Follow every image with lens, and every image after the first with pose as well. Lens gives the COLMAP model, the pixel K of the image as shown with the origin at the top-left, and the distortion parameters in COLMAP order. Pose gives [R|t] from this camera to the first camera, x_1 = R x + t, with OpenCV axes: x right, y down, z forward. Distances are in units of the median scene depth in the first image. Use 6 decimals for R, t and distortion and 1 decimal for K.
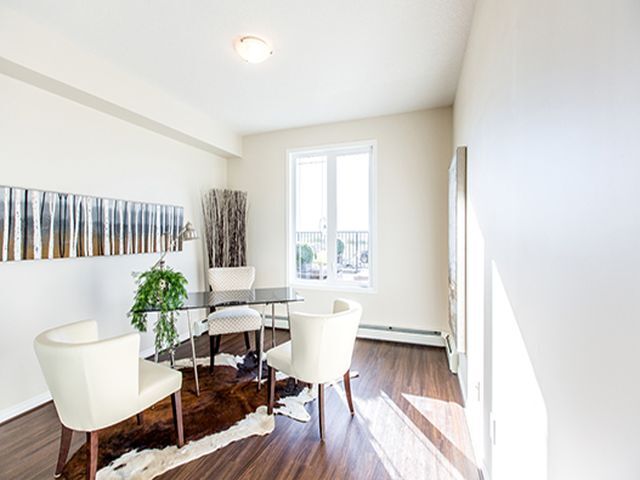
lens RADIAL K [[289.8, 0, 320.2], [0, 289.8, 236.3], [0, 0, 1]] dist [-0.009396, -0.000285]
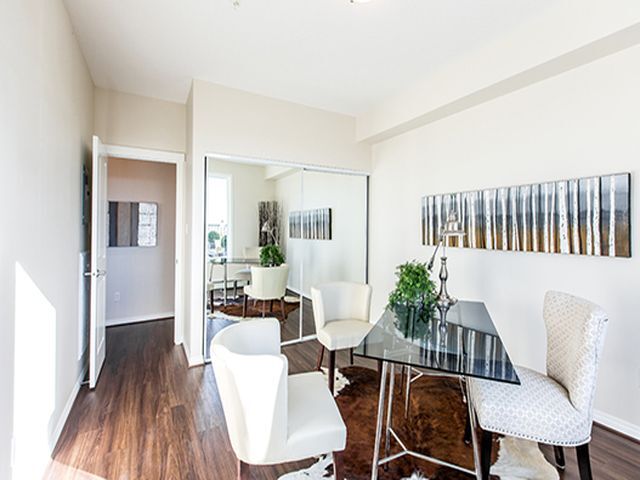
lens RADIAL K [[289.8, 0, 326.1], [0, 289.8, 226.9], [0, 0, 1]] dist [-0.009396, -0.000285]
pose [[-0.628385, -0.010905, -0.777826, 0.326041], [-0.005766, 0.999940, -0.009362, 0.004767], [0.777881, -0.001398, -0.628410, 1.139812]]
